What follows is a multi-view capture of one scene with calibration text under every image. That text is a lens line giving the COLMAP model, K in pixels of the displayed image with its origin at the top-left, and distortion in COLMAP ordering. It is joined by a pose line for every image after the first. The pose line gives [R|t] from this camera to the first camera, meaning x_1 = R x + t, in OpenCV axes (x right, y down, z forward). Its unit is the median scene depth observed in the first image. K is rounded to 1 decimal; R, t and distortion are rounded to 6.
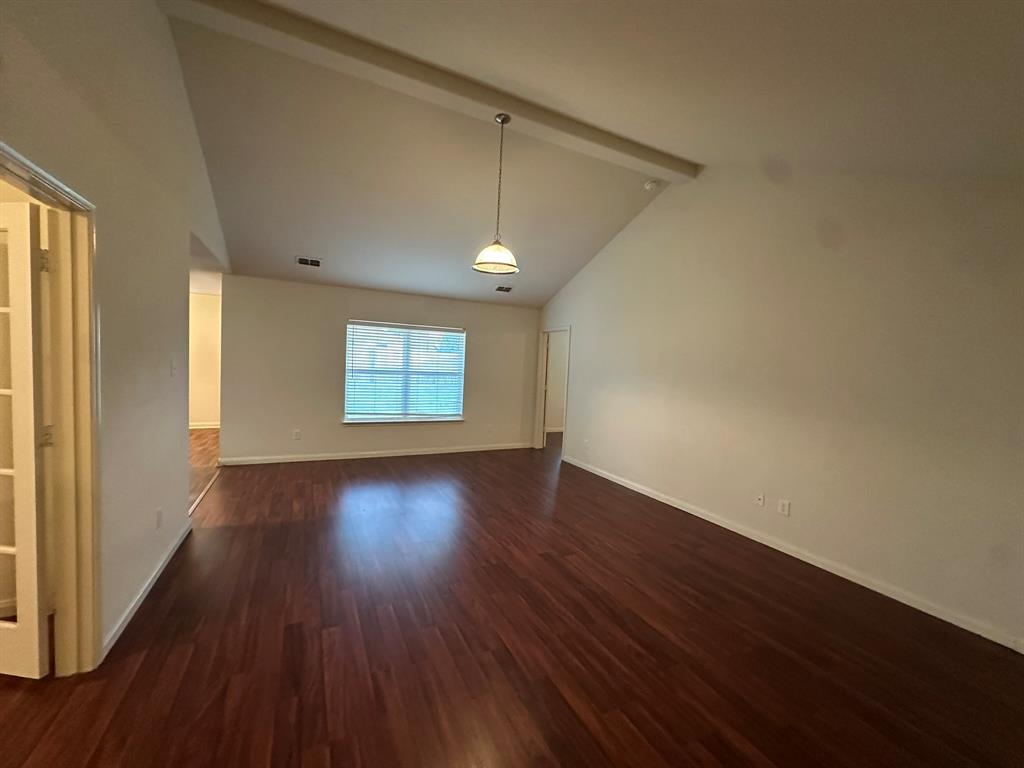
lens RADIAL K [[408.2, 0, 511.2], [0, 408.2, 387.0], [0, 0, 1]] dist [-0.006325, 0.001470]
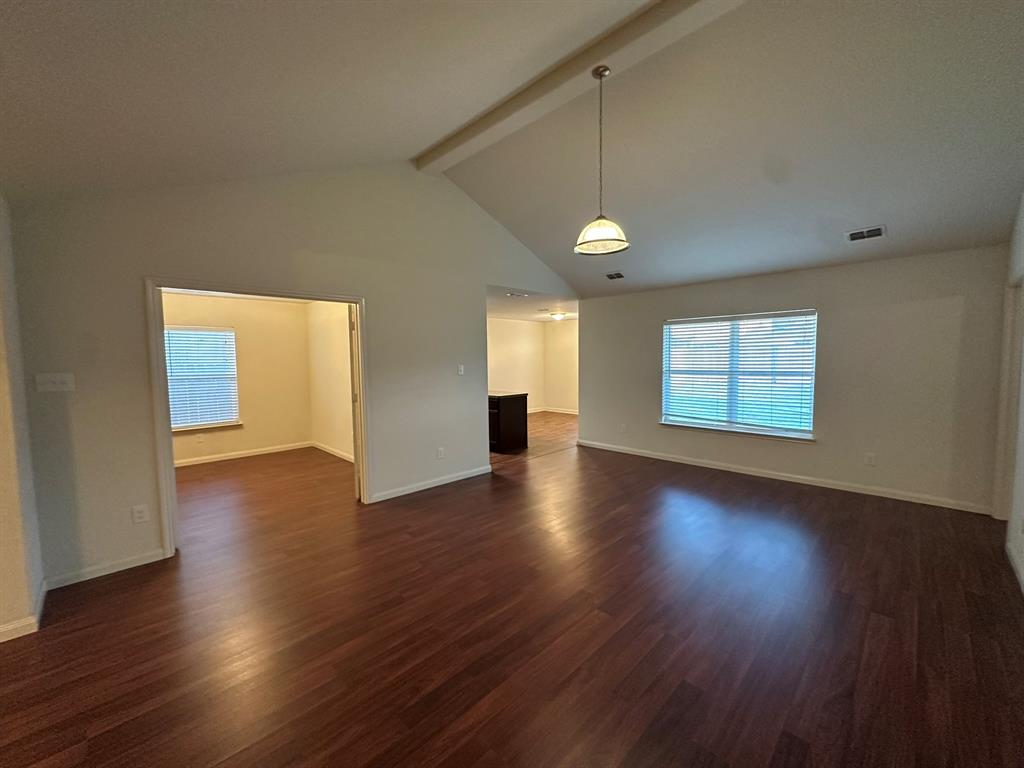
lens RADIAL K [[408.2, 0, 509.7], [0, 408.2, 386.1], [0, 0, 1]] dist [-0.006325, 0.001470]
pose [[0.310802, 0.012933, -0.950387, 0.429511], [-0.030932, 0.999515, 0.003486, 0.004026], [0.949971, 0.028314, 0.311052, 0.327364]]
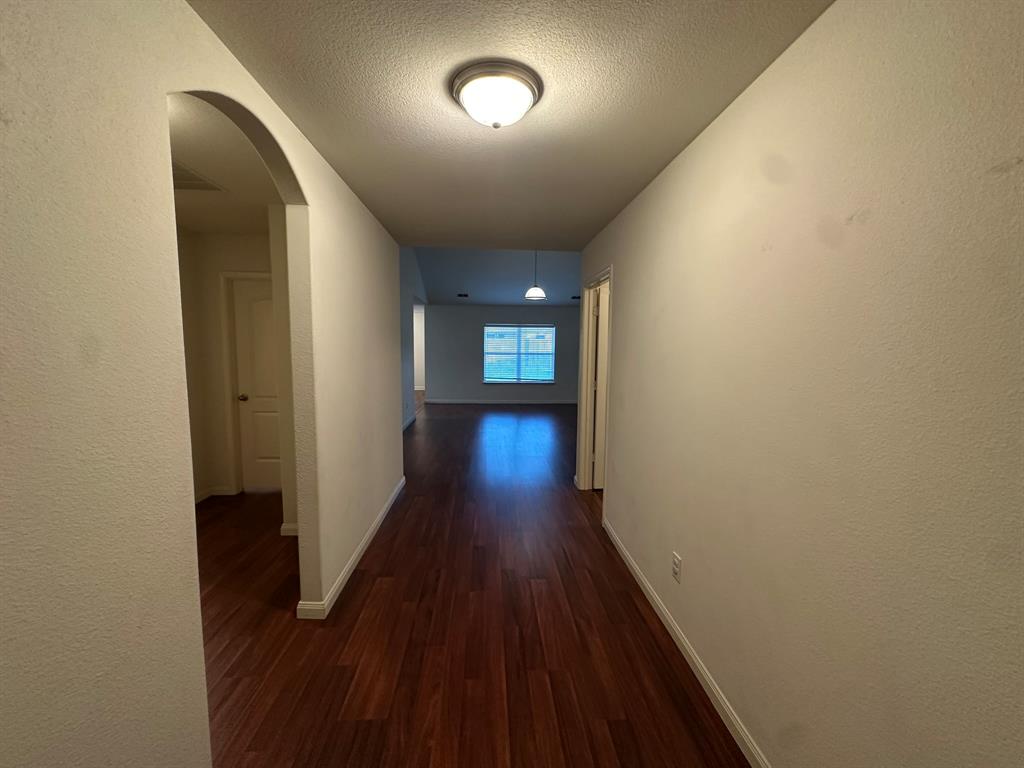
lens RADIAL K [[408.2, 0, 513.2], [0, 408.2, 384.0], [0, 0, 1]] dist [-0.006325, 0.001470]
pose [[0.919257, 0.000437, -0.393657, 0.399353], [0.006947, 0.999826, 0.017332, 0.063613], [0.393596, -0.018667, 0.919094, -0.567433]]
